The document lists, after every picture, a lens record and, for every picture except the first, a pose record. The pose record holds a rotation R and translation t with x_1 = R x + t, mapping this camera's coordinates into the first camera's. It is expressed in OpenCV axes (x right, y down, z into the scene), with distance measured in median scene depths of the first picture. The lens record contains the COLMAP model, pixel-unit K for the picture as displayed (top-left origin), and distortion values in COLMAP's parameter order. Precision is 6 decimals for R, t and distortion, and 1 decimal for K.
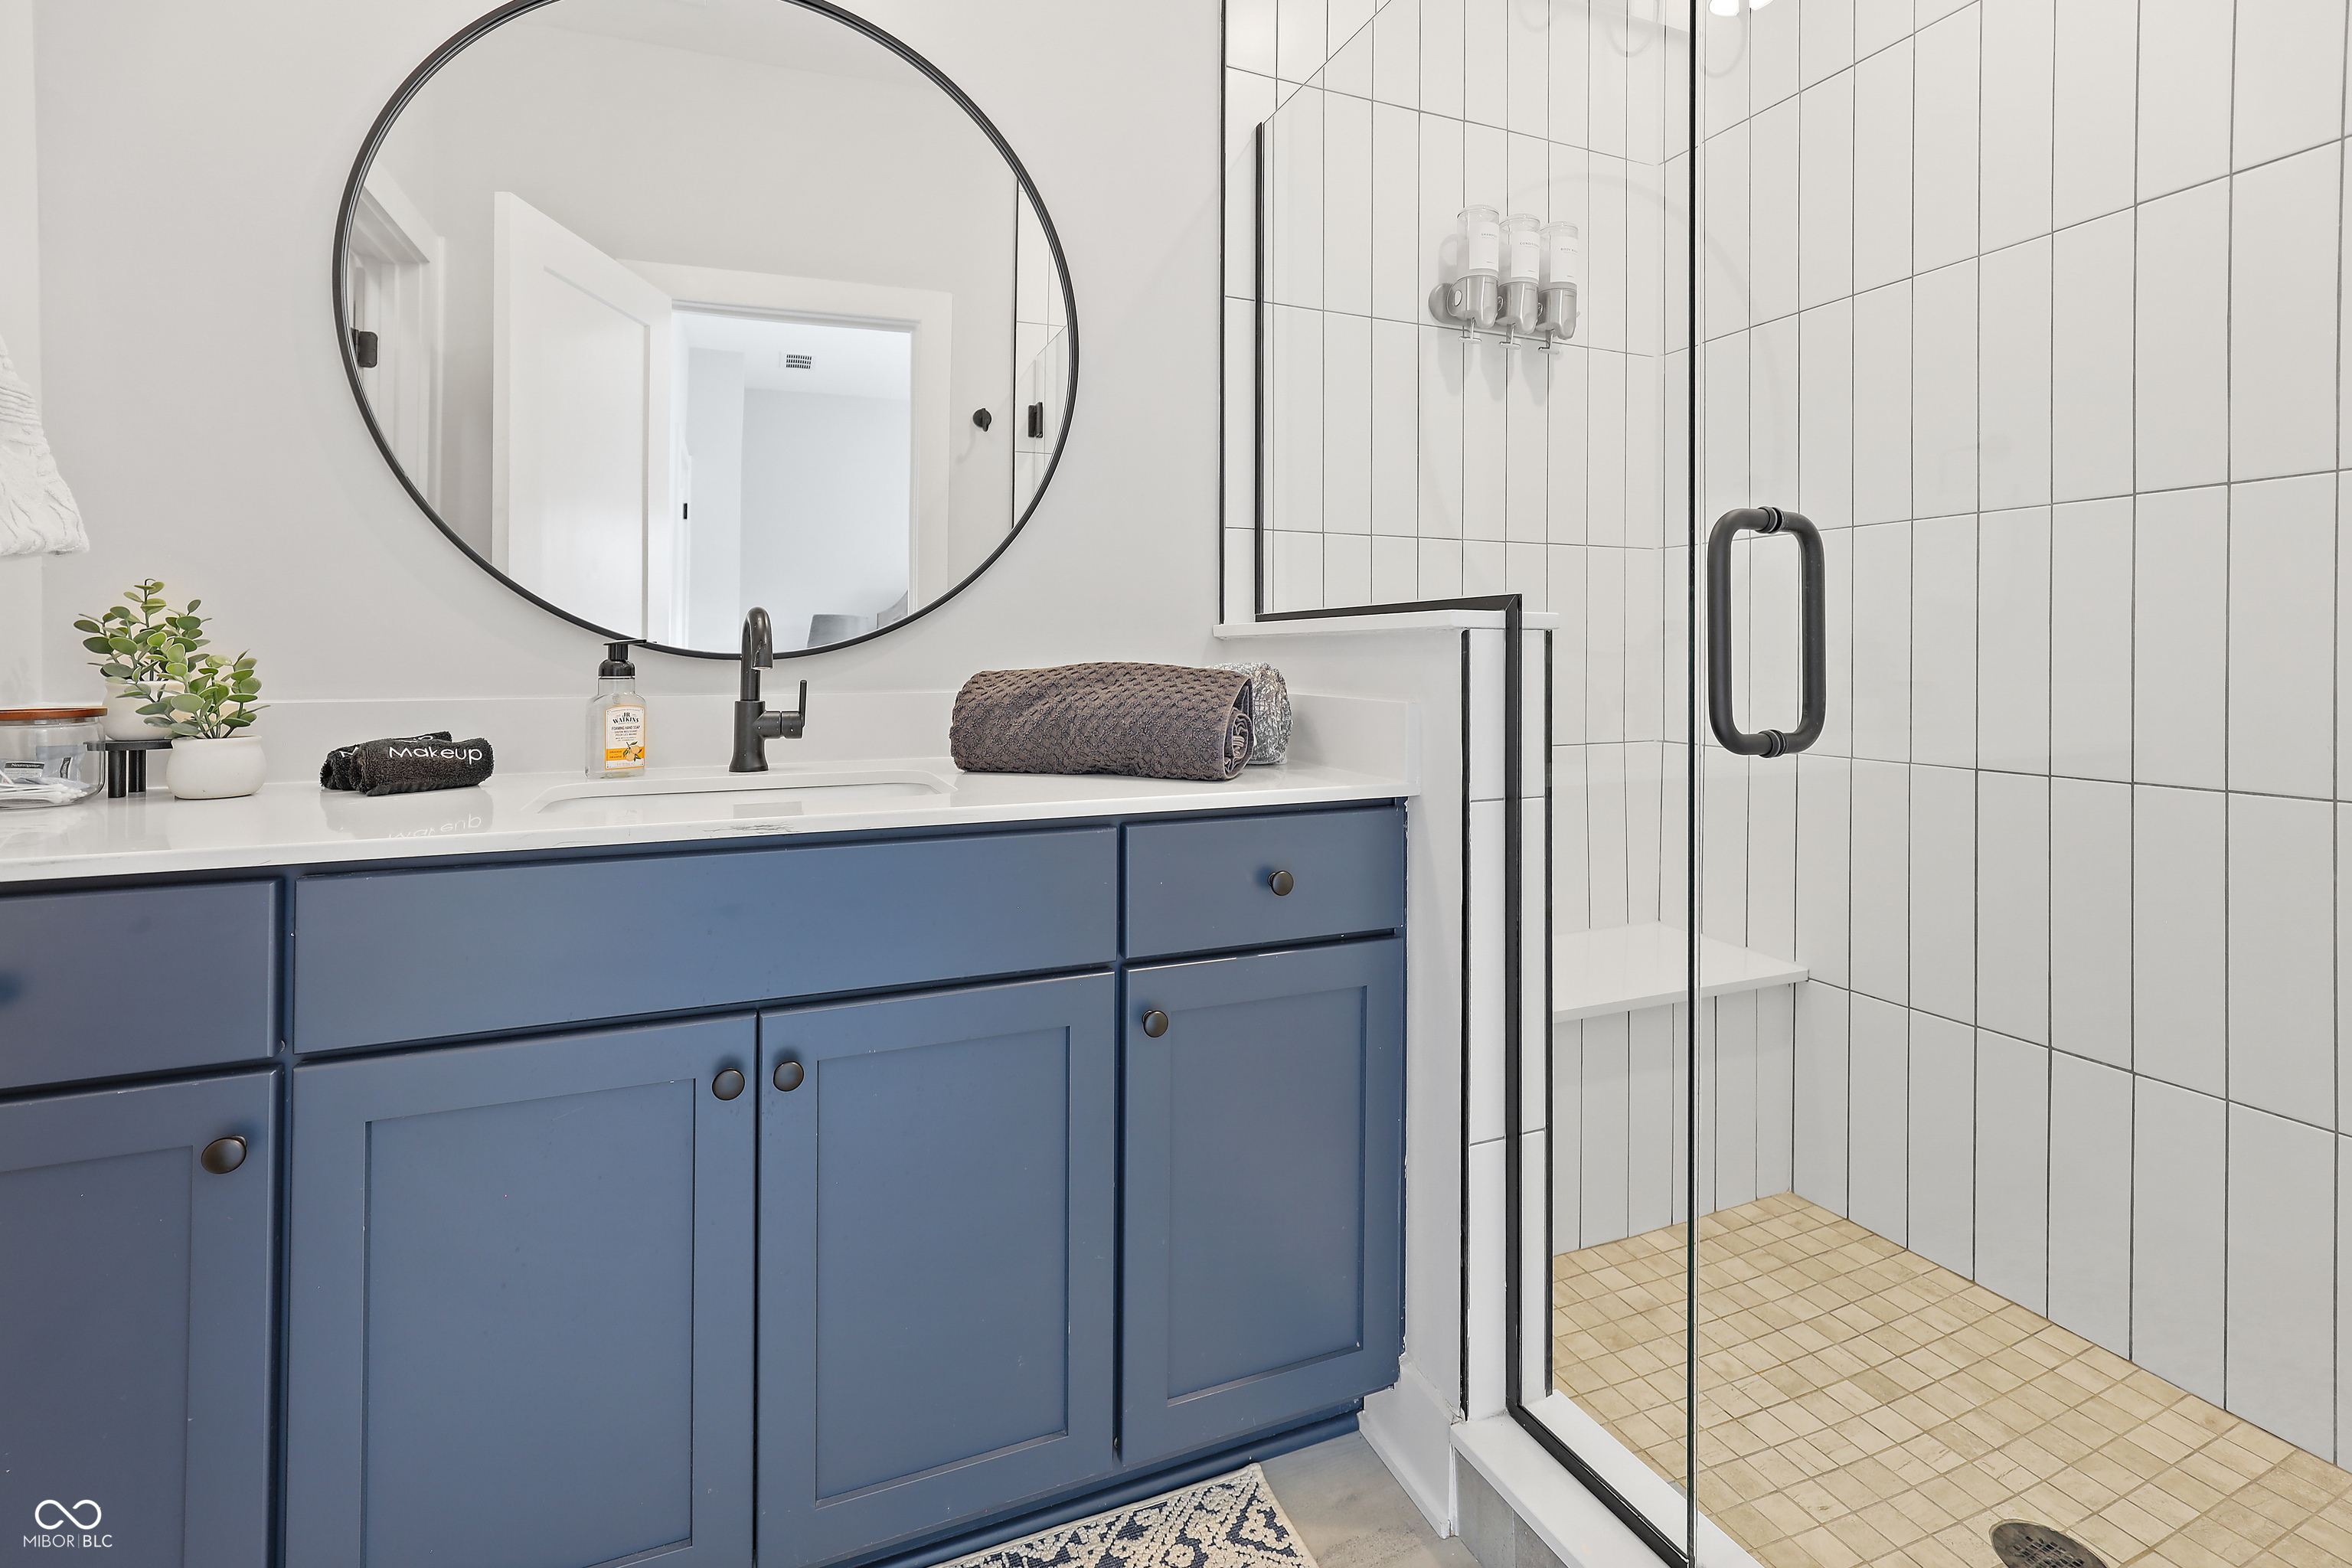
lens RADIAL K [[1105.5, 0, 1203.0], [0, 1105.5, 655.4], [0, 0, 1]] dist [-0.014895, -0.000093]
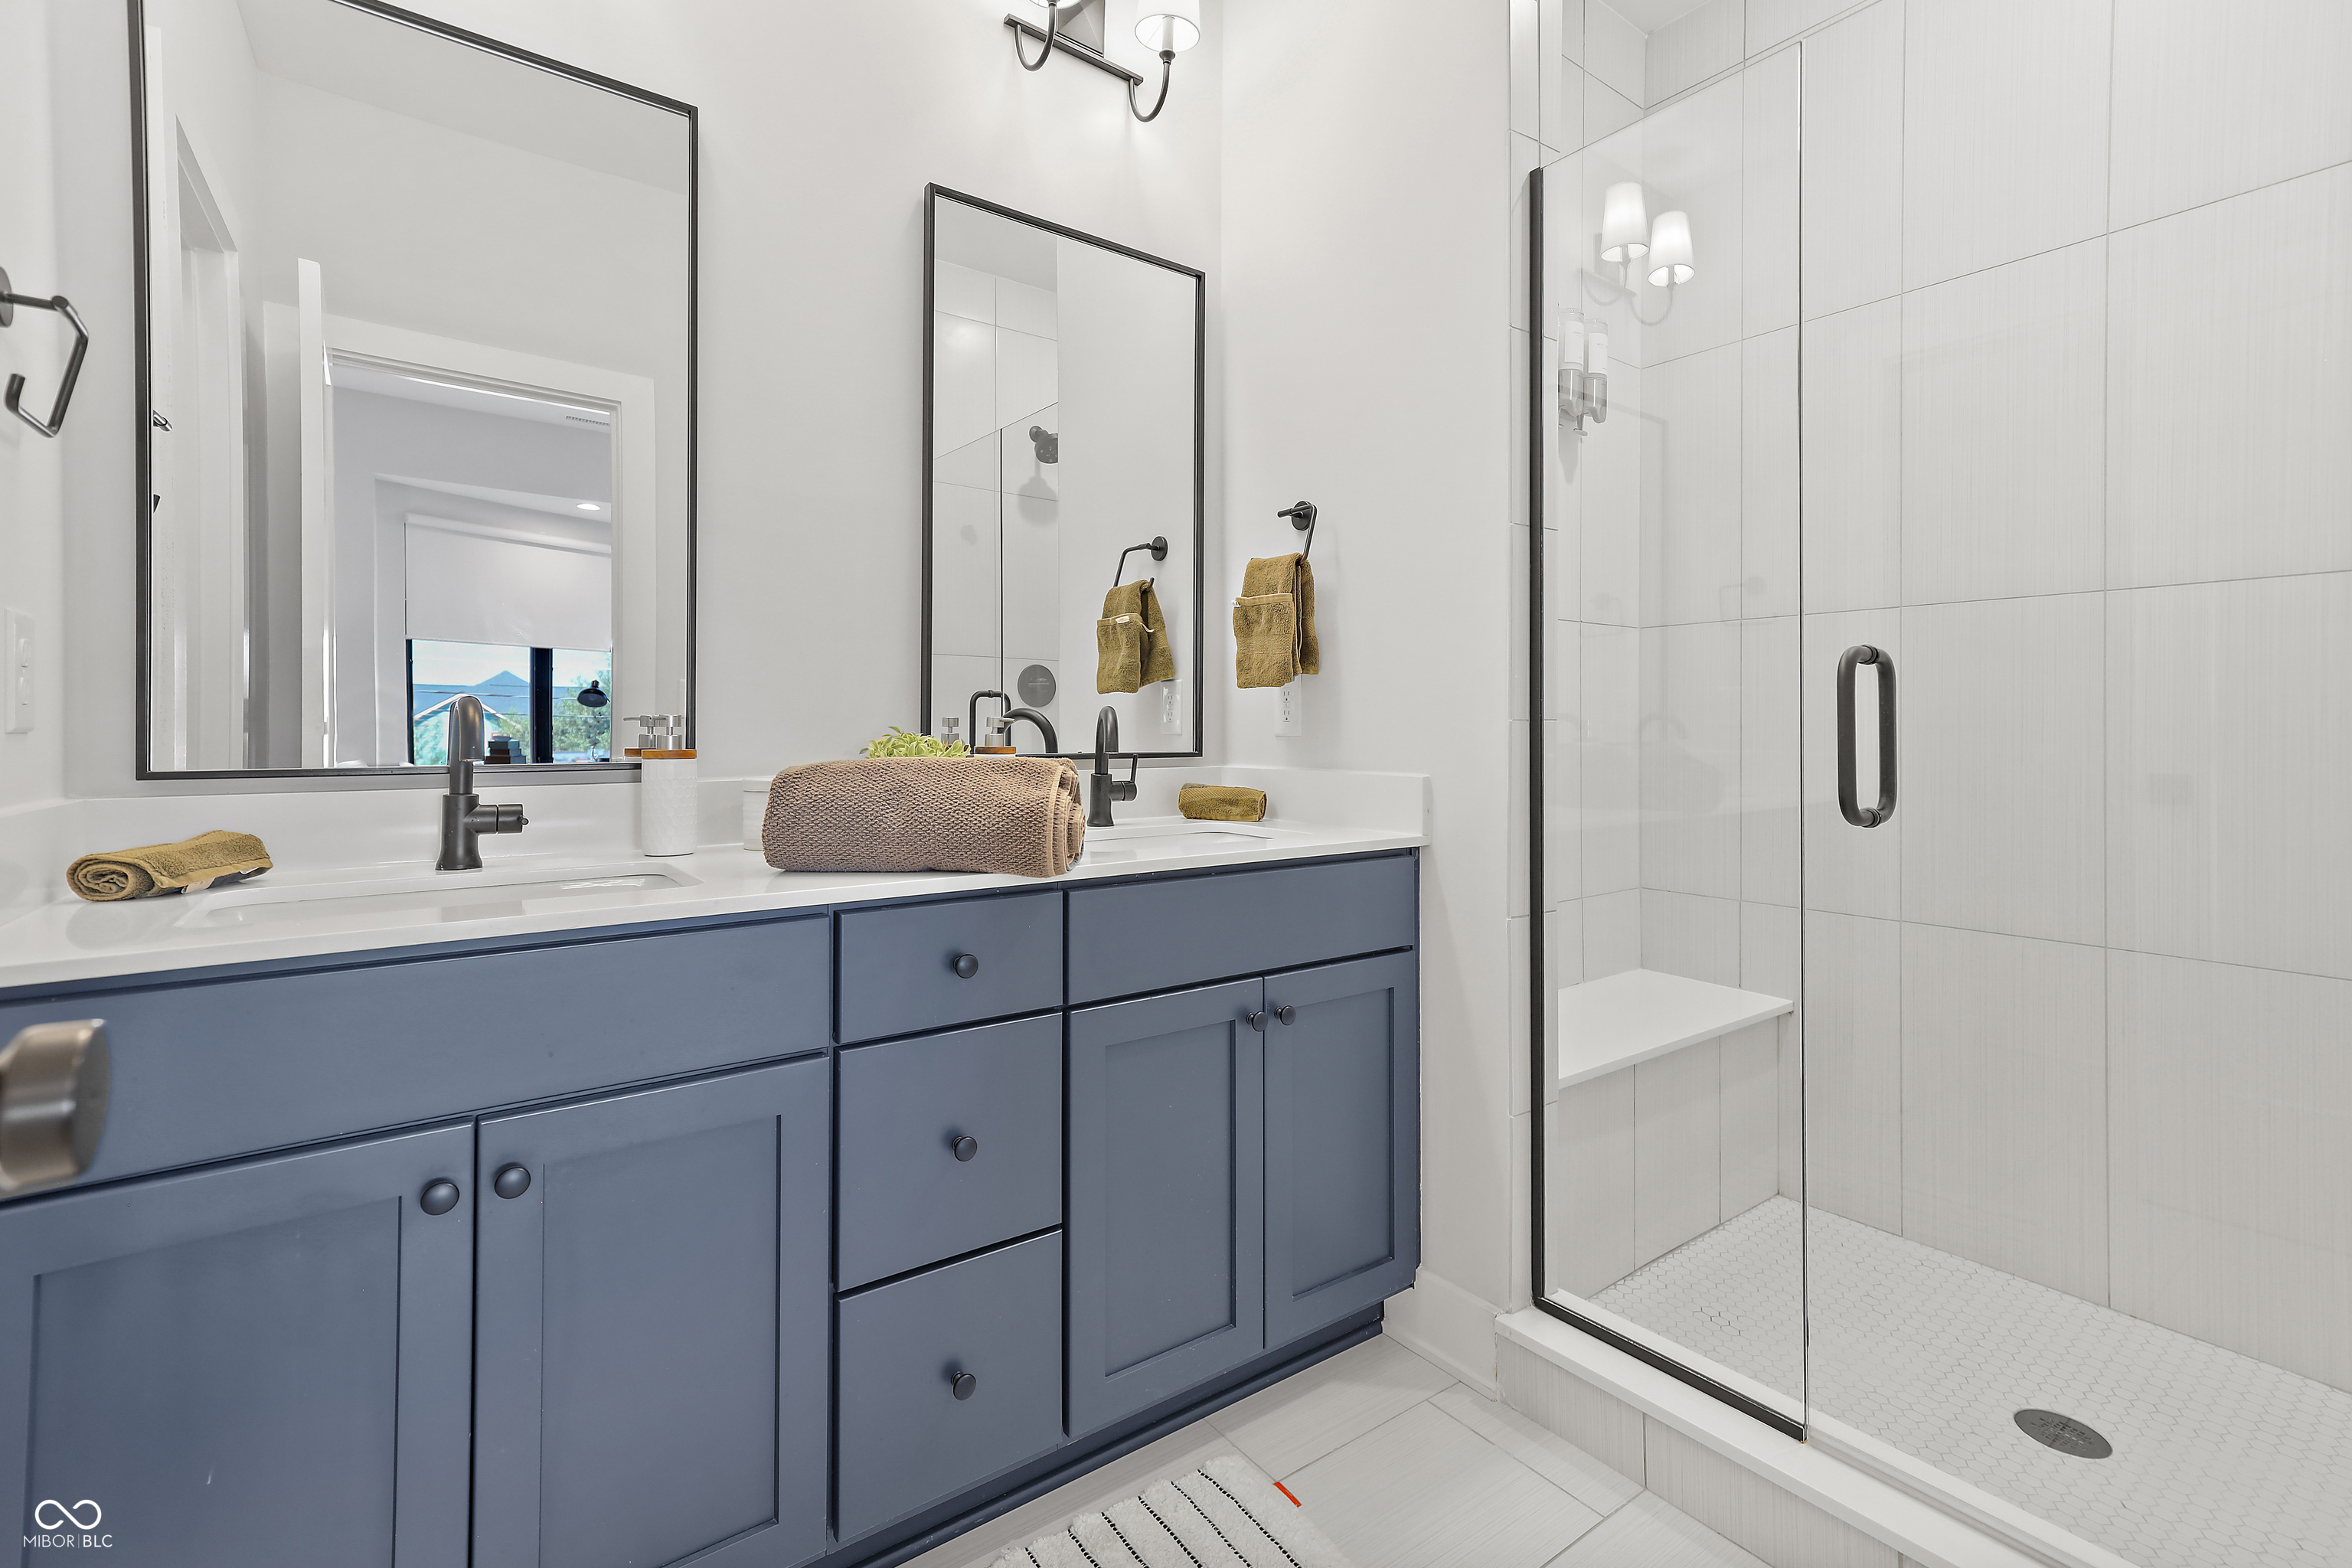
lens RADIAL K [[1049.2, 0, 1120.7], [0, 1049.2, 757.3], [0, 0, 1]] dist [0.030937, -0.000033]
pose [[0.979211, -0.005197, 0.202780, -0.244588], [0.003050, 0.999936, 0.010897, 0.002246], [-0.202823, -0.010052, 0.979164, -0.103548]]
